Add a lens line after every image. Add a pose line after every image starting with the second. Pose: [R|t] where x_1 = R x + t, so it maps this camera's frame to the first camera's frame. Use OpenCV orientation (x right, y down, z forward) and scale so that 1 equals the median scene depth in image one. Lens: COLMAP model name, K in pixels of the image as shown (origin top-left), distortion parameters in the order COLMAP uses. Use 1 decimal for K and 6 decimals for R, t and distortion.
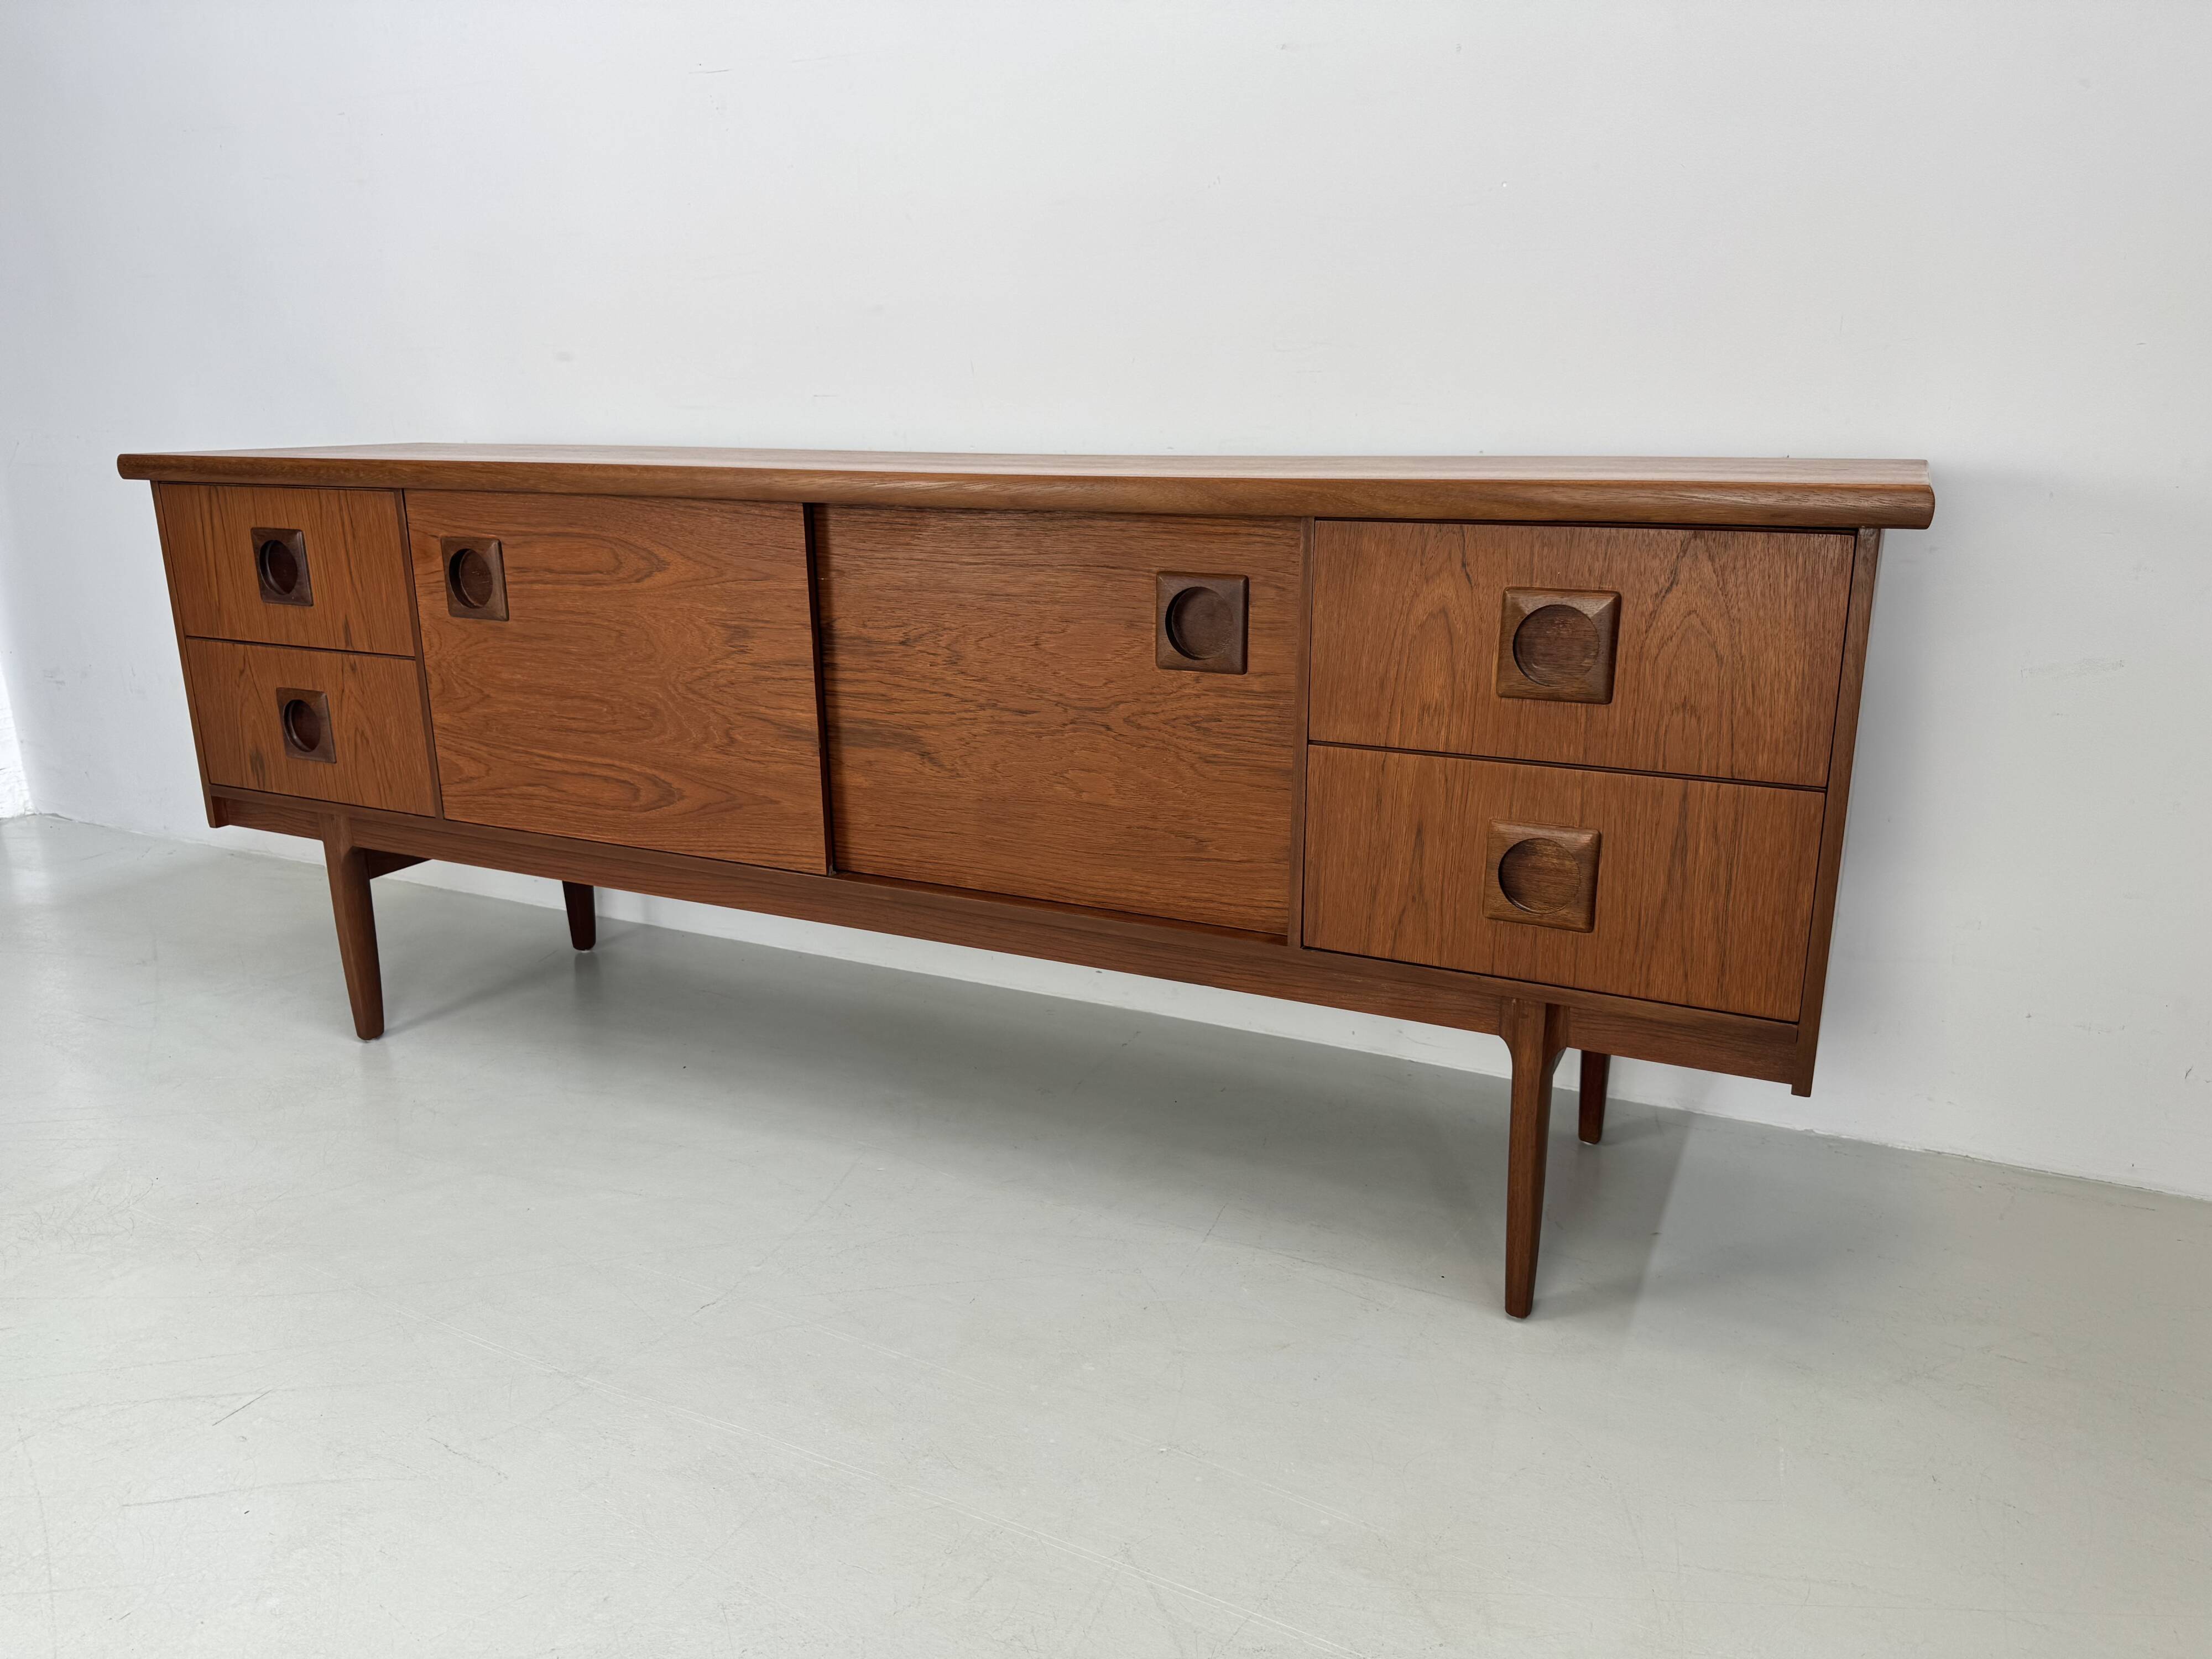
lens RADIAL K [[1573.0, 0, 1106.0], [0, 1573.0, 829.5], [0, 0, 1]] dist [0.171043, -0.348367]
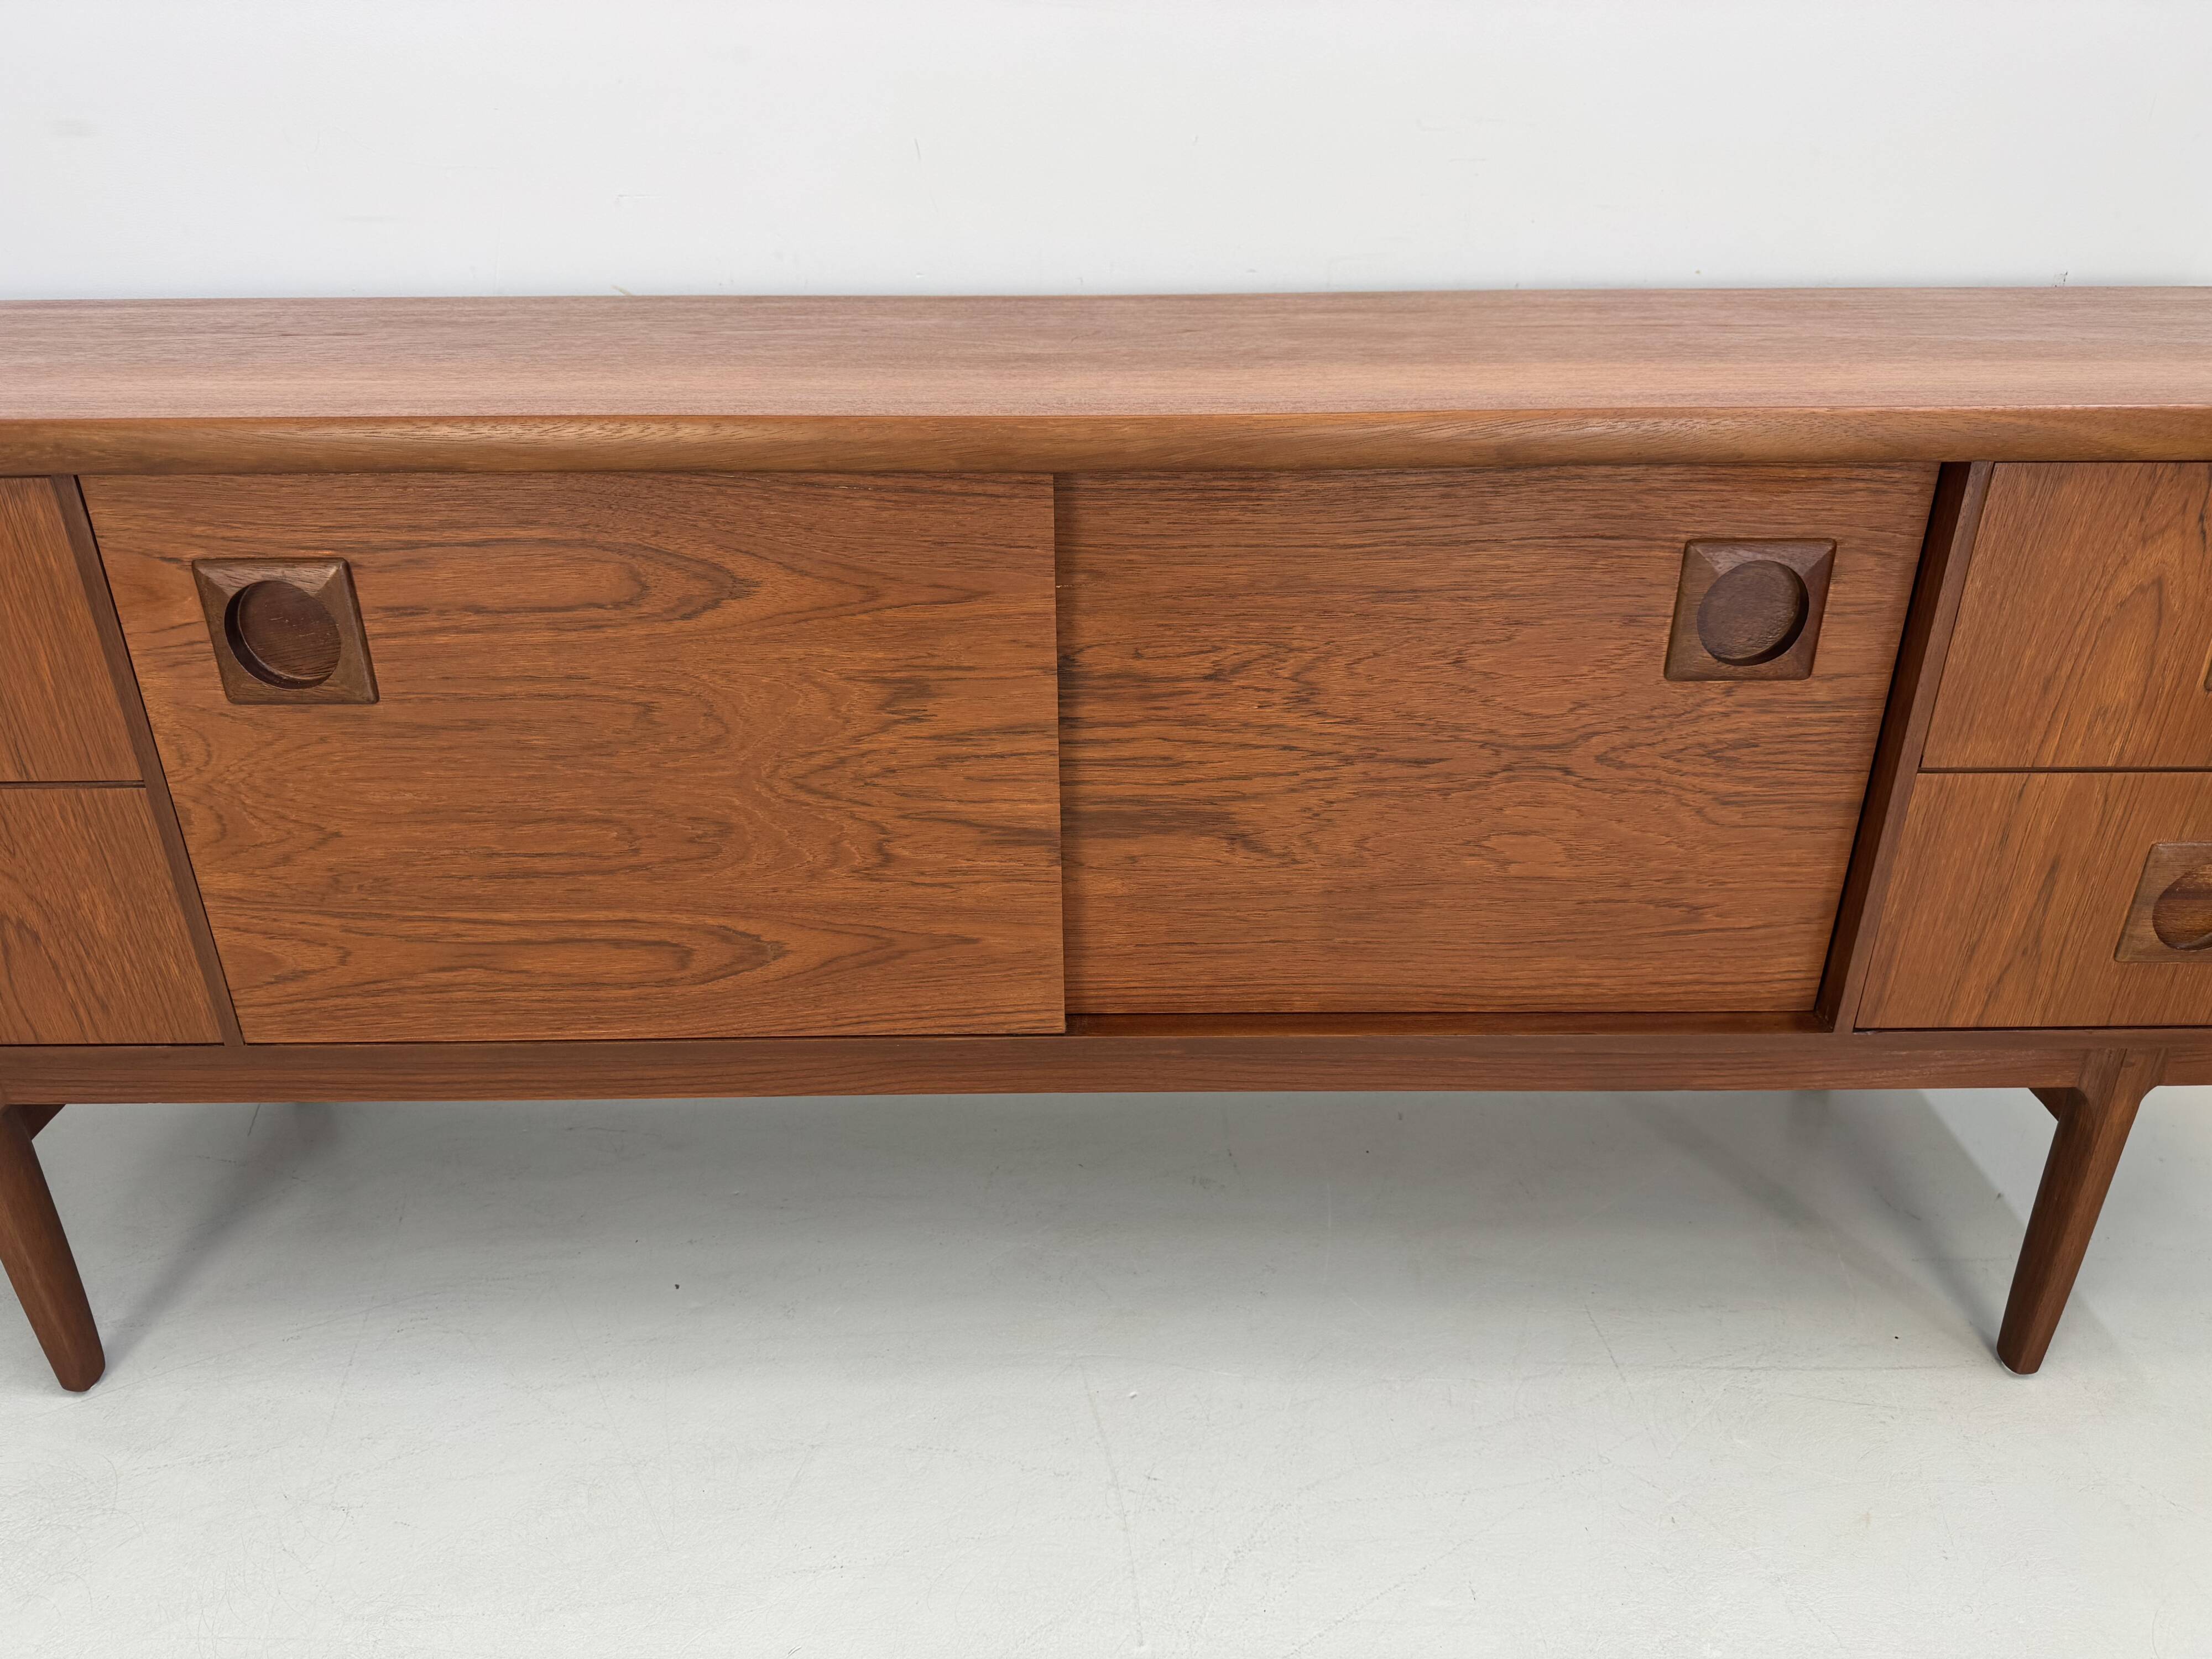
lens RADIAL K [[1542.9, 0, 1106.0], [0, 1542.9, 829.5], [0, 0, 1]] dist [0.122636, -0.209094]
pose [[0.892387, -0.195858, 0.406552, -0.418557], [0.118129, 0.970878, 0.208428, -0.188727], [-0.435535, -0.137973, 0.889535, 0.460964]]
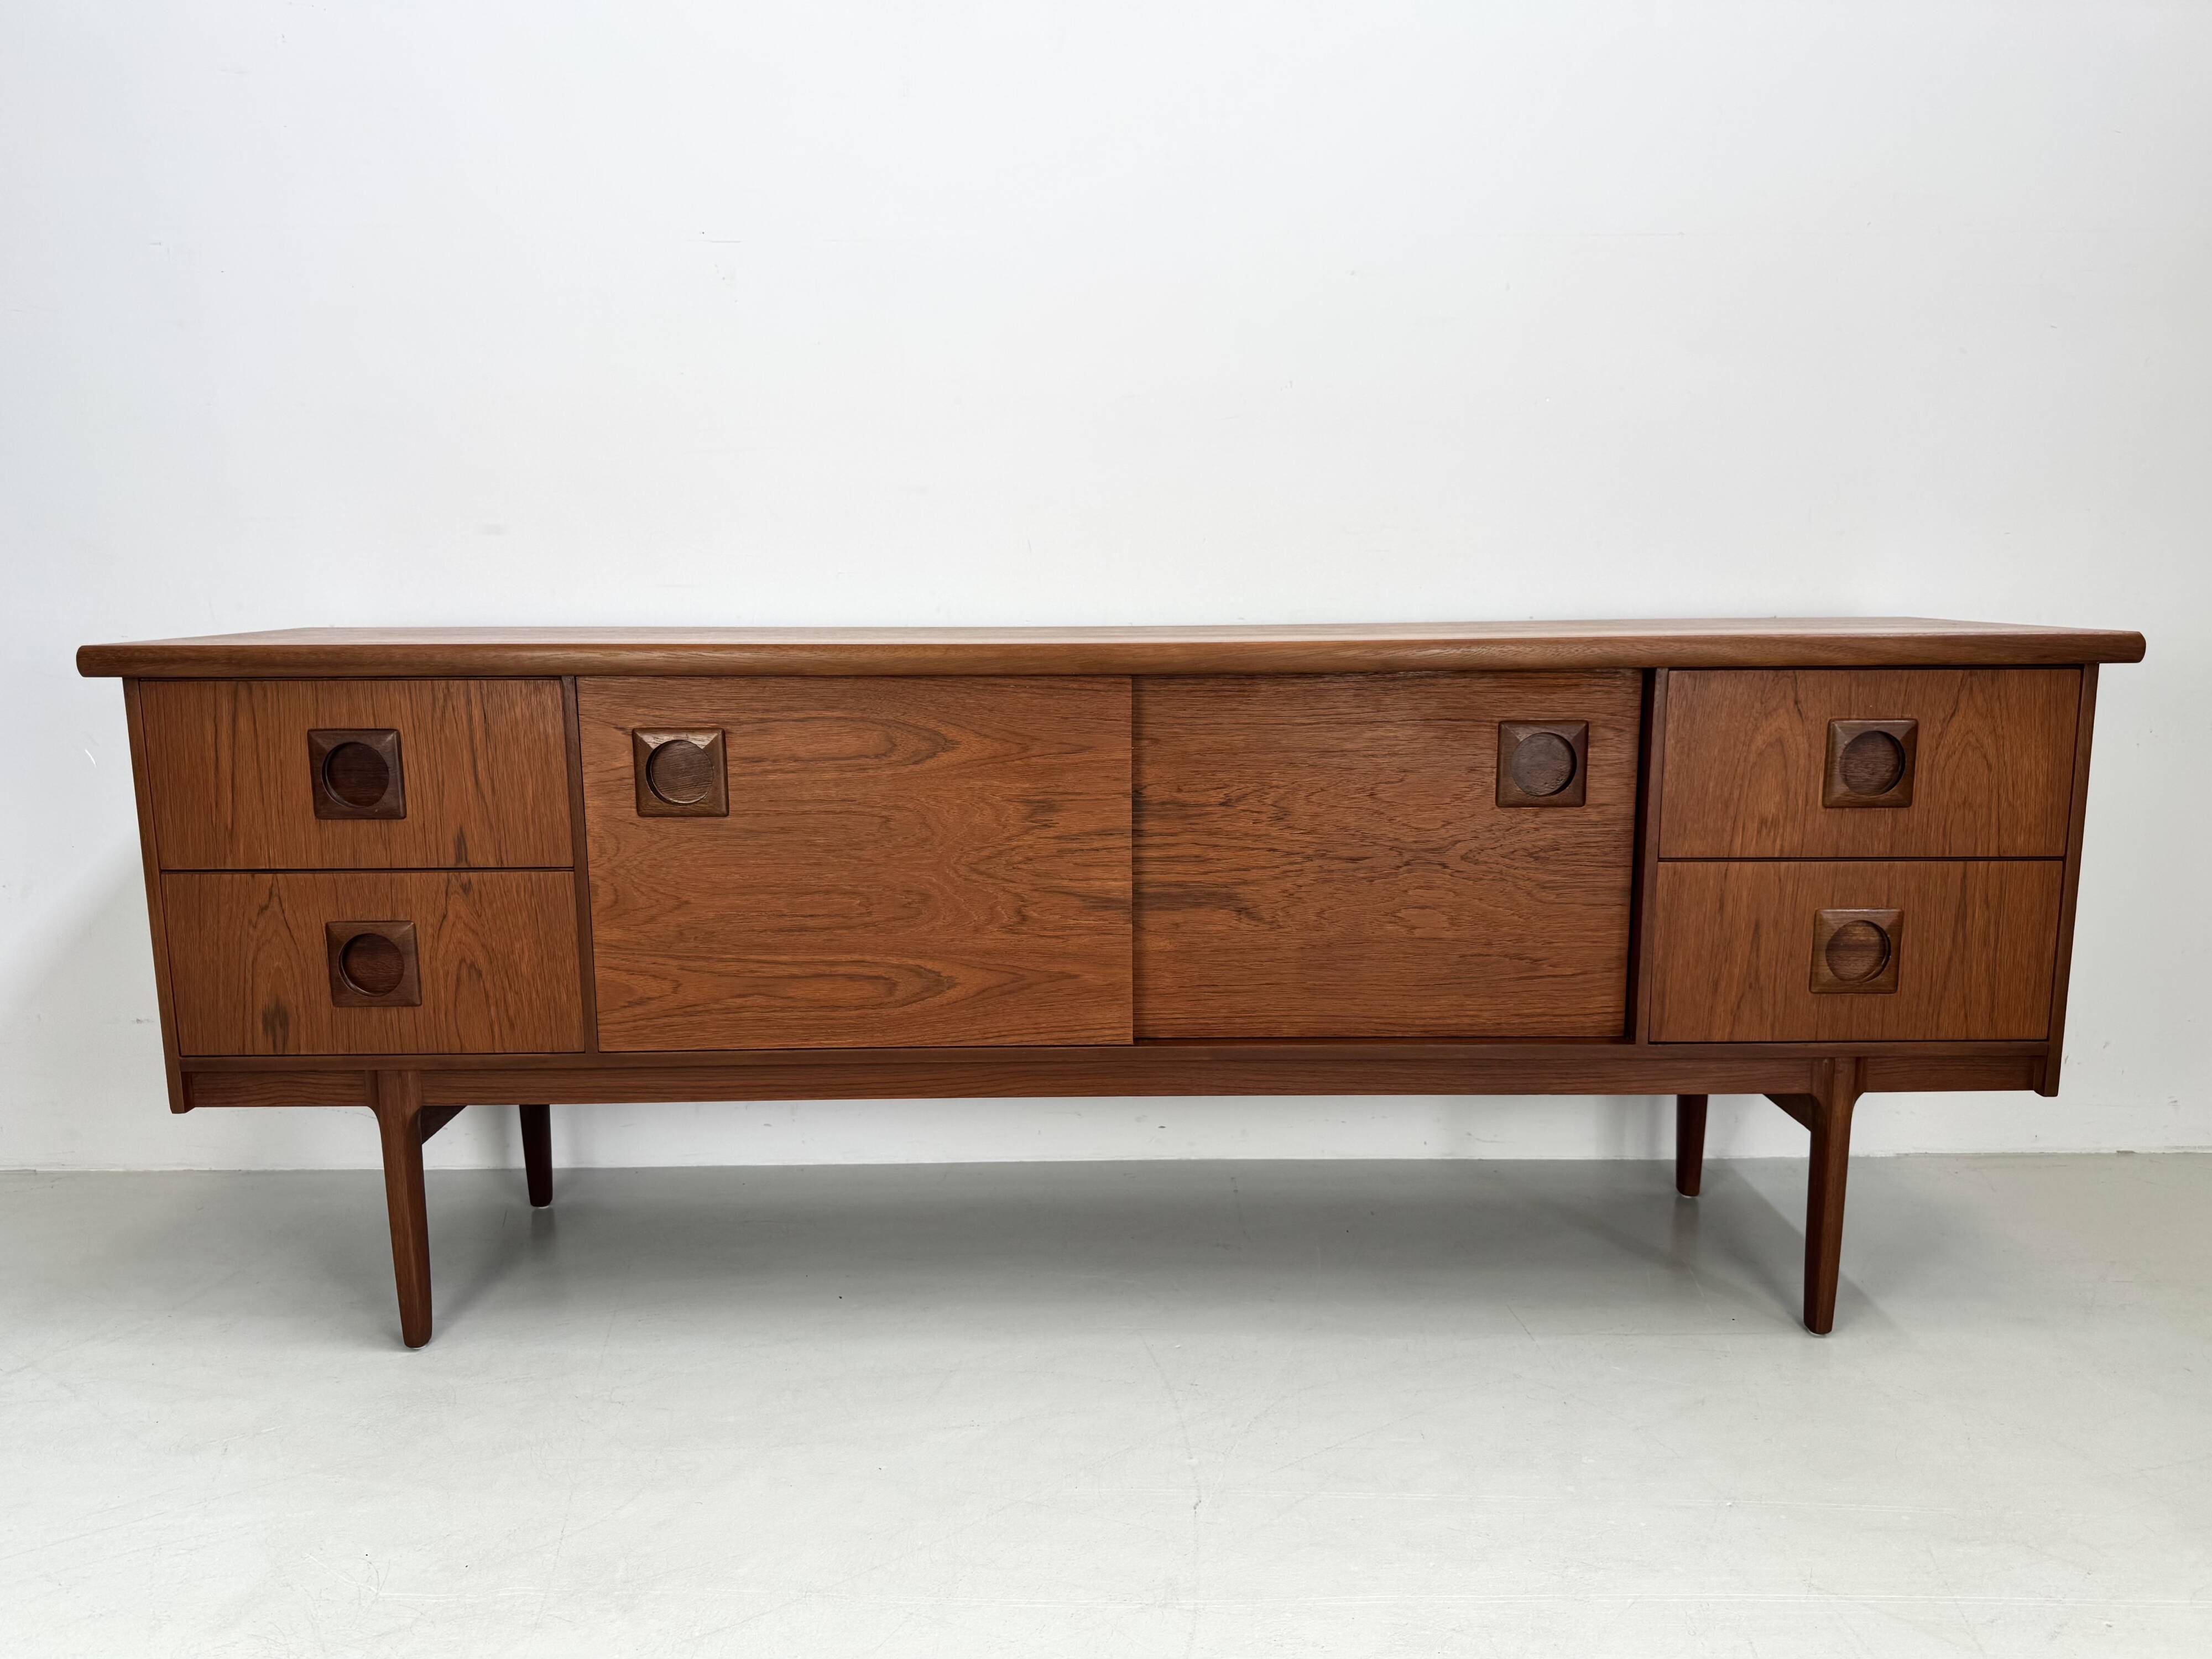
lens RADIAL K [[1573.0, 0, 1106.0], [0, 1573.0, 829.5], [0, 0, 1]] dist [0.171043, -0.348367]
pose [[0.892083, -0.070551, 0.446331, -0.647247], [0.119486, 0.989409, -0.082422, -0.025600], [-0.435789, 0.126858, 0.891064, 0.117715]]
